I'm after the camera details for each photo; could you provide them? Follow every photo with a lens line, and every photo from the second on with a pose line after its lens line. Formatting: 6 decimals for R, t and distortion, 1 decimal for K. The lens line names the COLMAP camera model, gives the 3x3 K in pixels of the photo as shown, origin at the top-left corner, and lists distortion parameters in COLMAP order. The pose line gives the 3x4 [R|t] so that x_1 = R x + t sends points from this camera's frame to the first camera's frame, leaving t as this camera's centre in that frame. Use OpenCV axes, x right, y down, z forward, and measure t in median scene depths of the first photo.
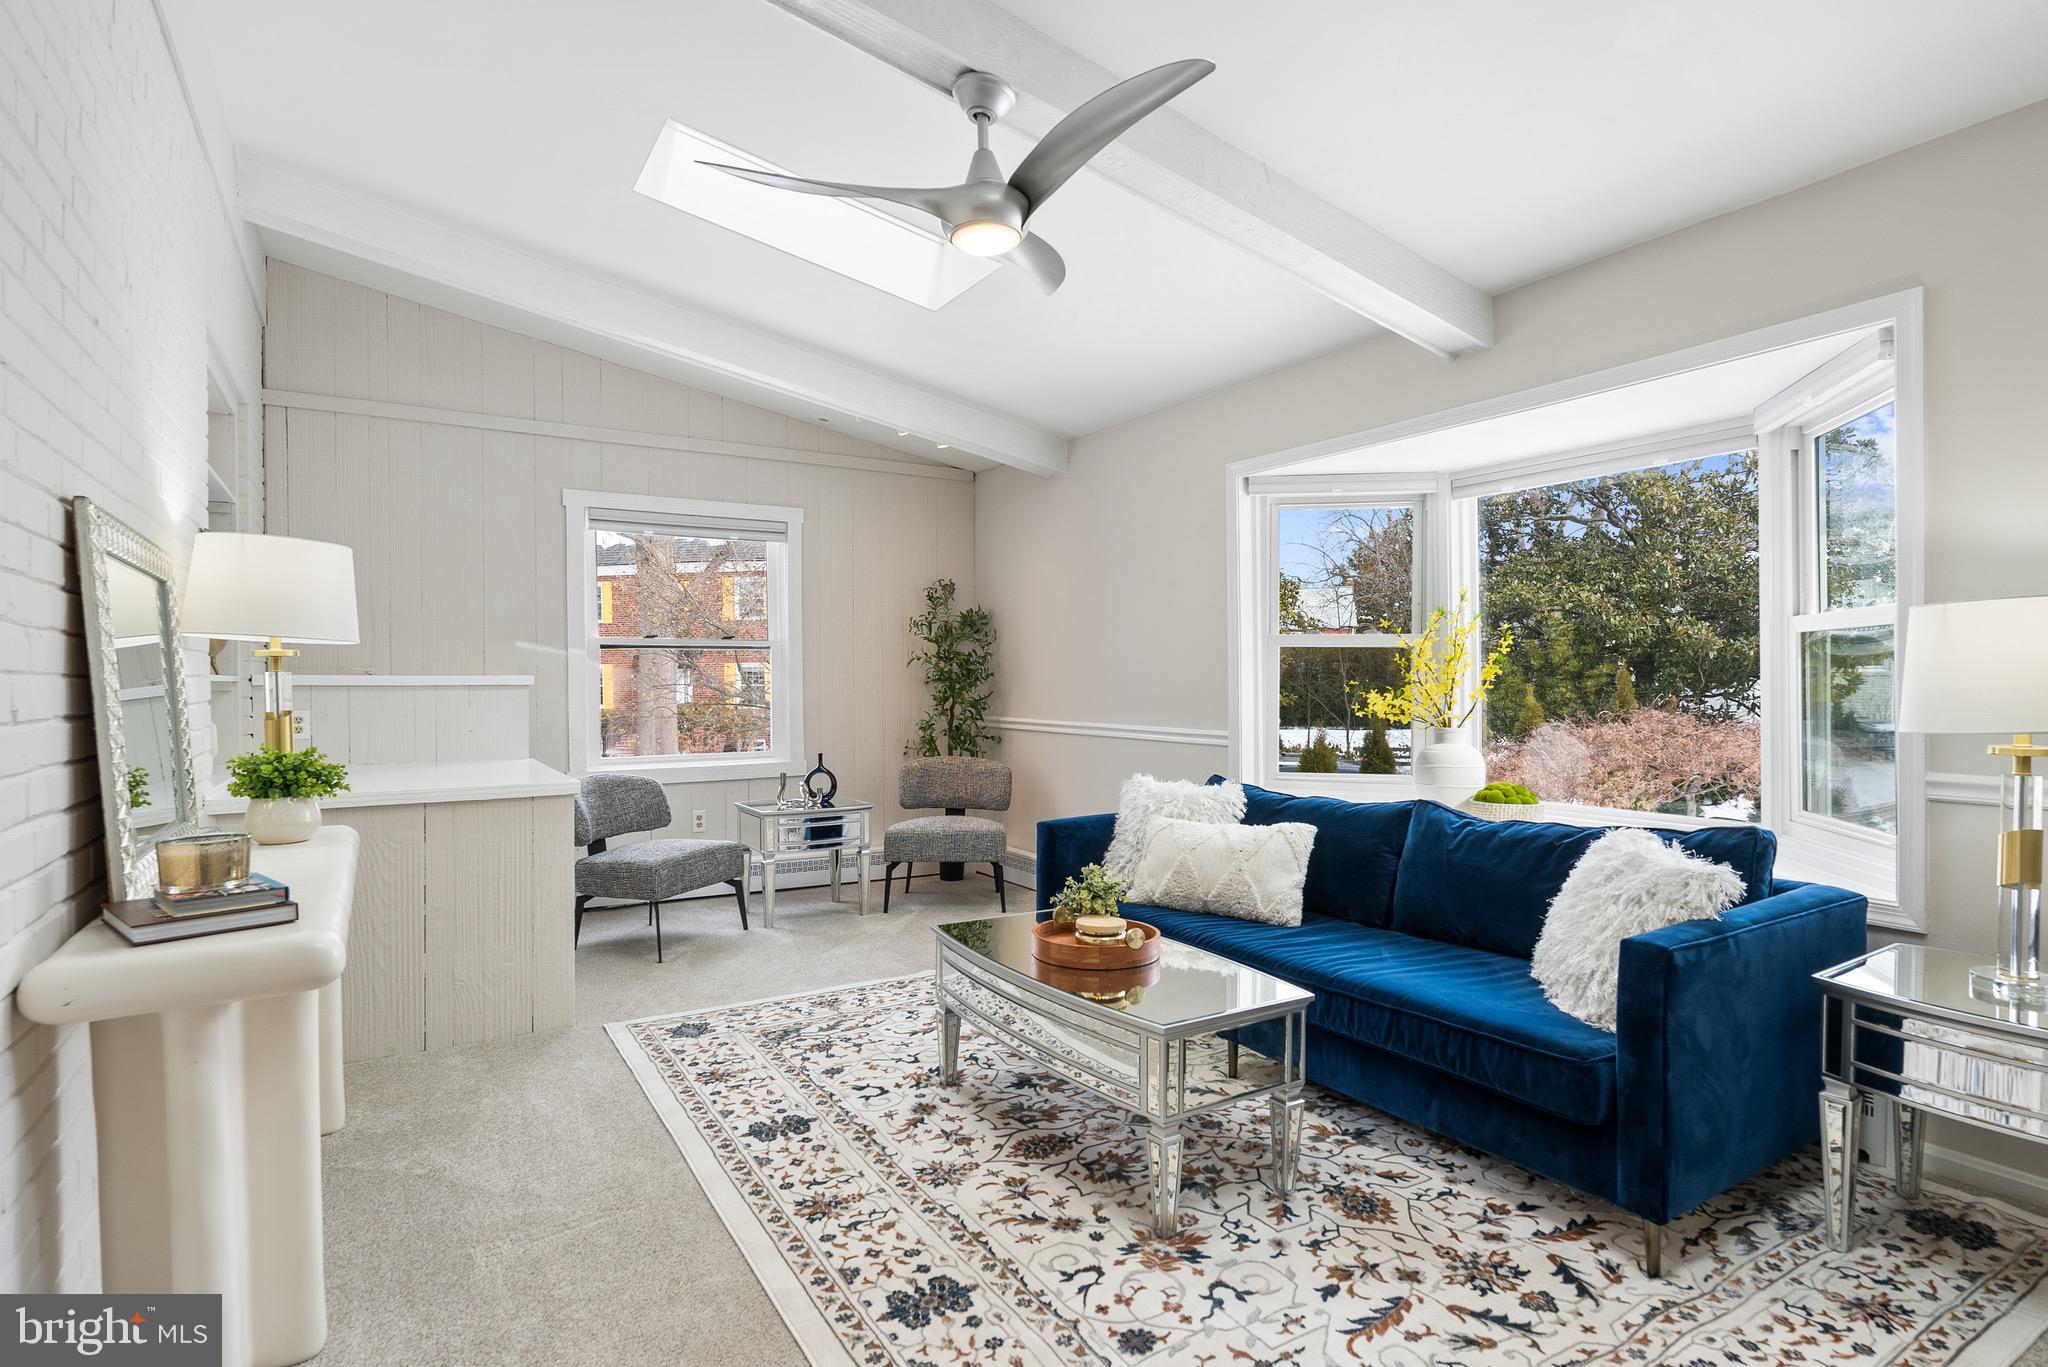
lens RADIAL K [[1053.5, 0, 1027.1], [0, 1053.5, 685.0], [0, 0, 1]] dist [-0.001560, -0.000291]
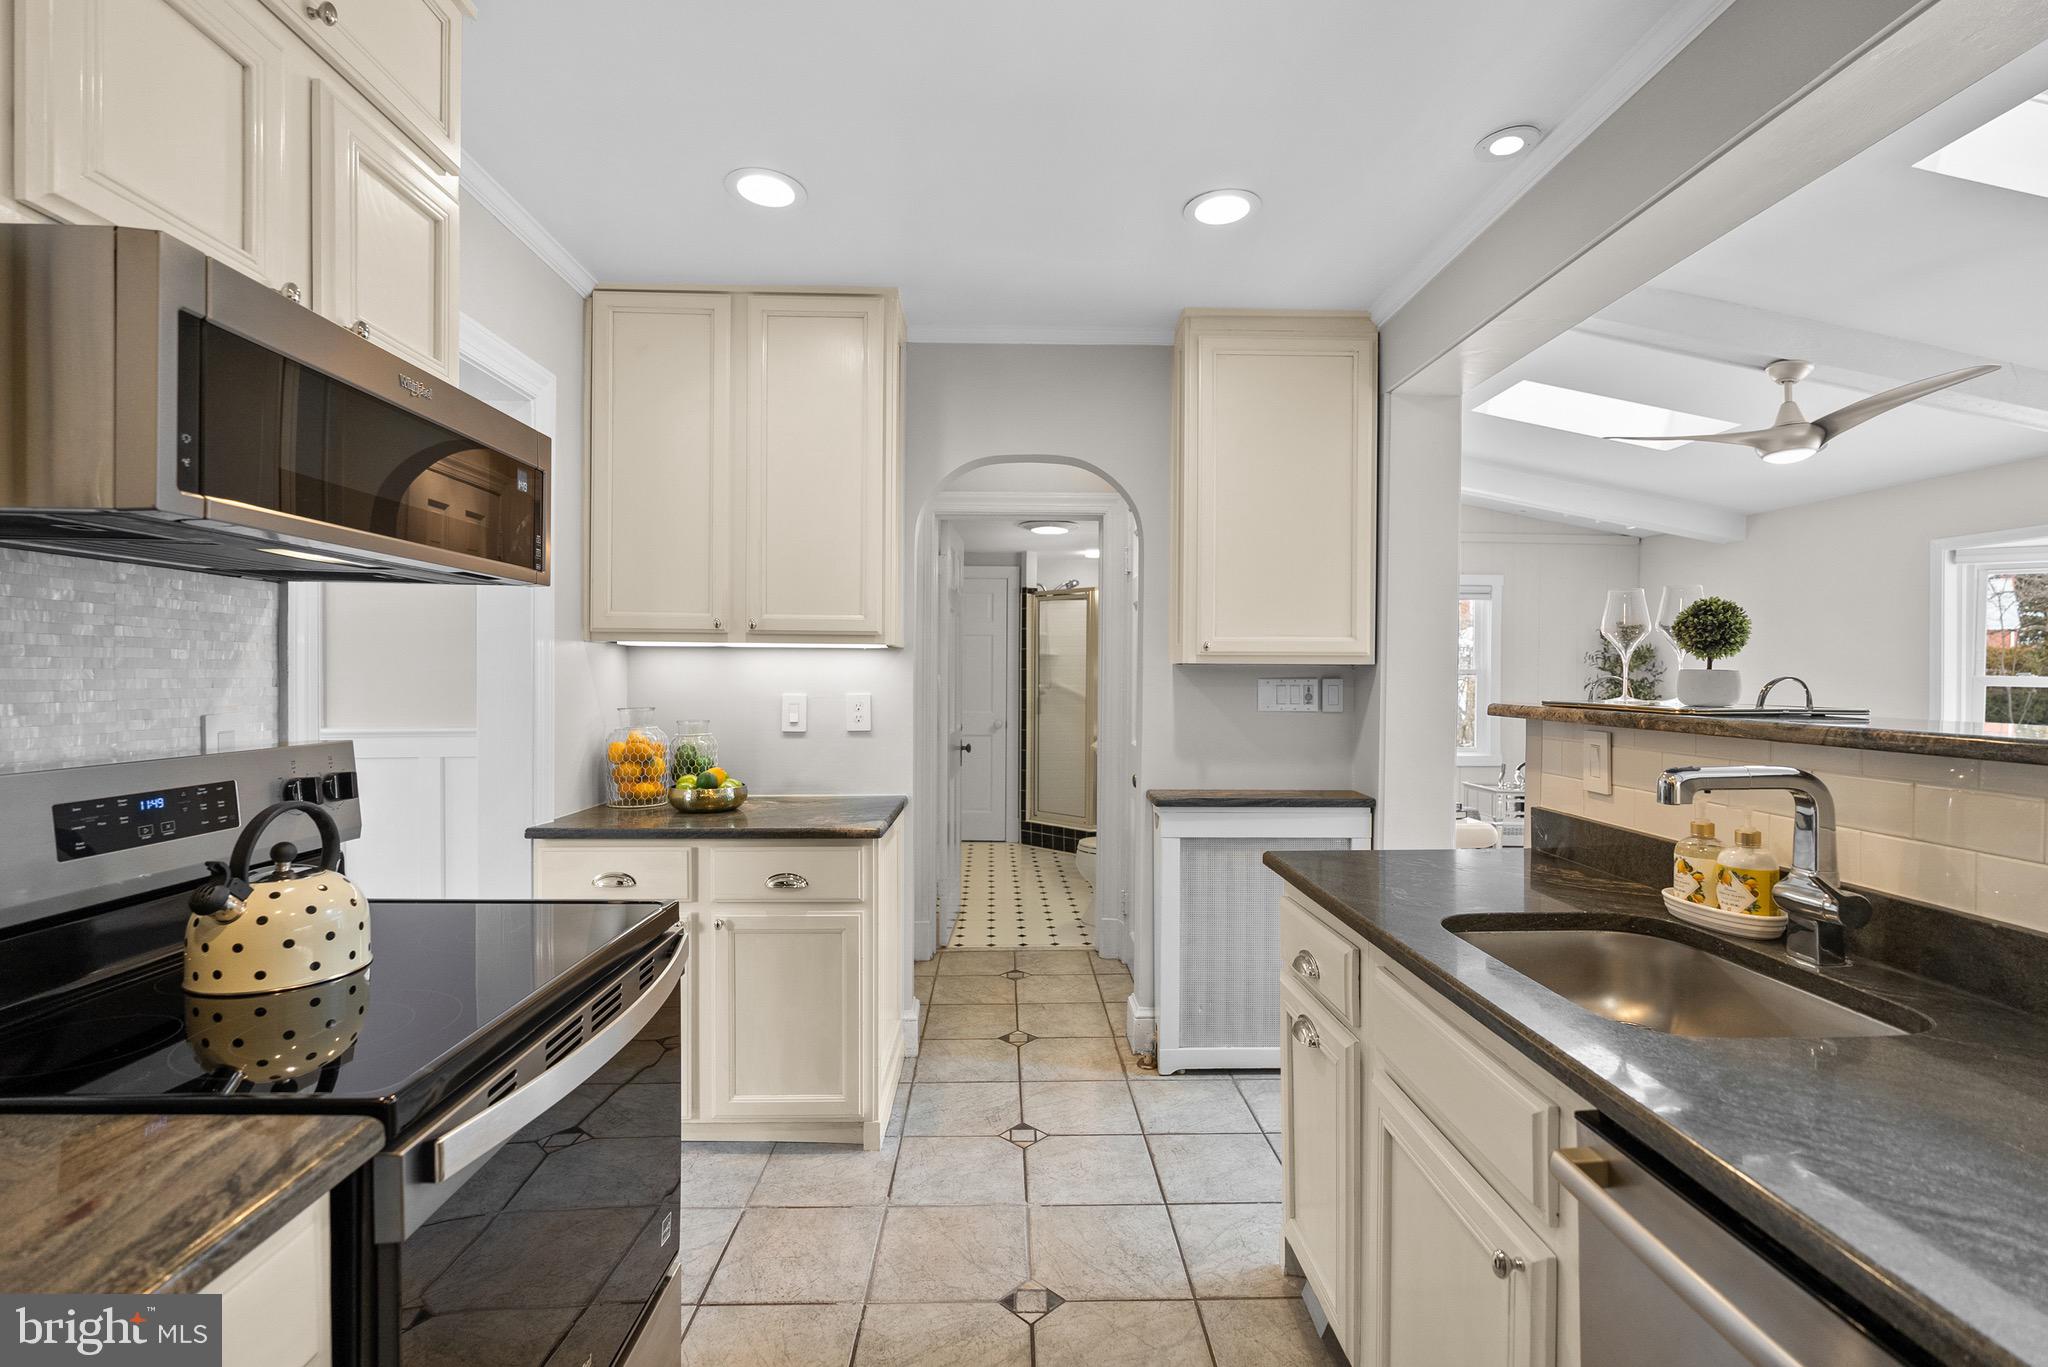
lens RADIAL K [[917.2, 0, 1024.0], [0, 917.2, 683.5], [0, 0, 1]] dist [-0.007566, -0.000152]
pose [[0.866204, 0.017518, -0.499383, -0.314729], [-0.016330, 0.999844, 0.006748, -0.044212], [0.499423, 0.002309, 0.866355, -0.744279]]
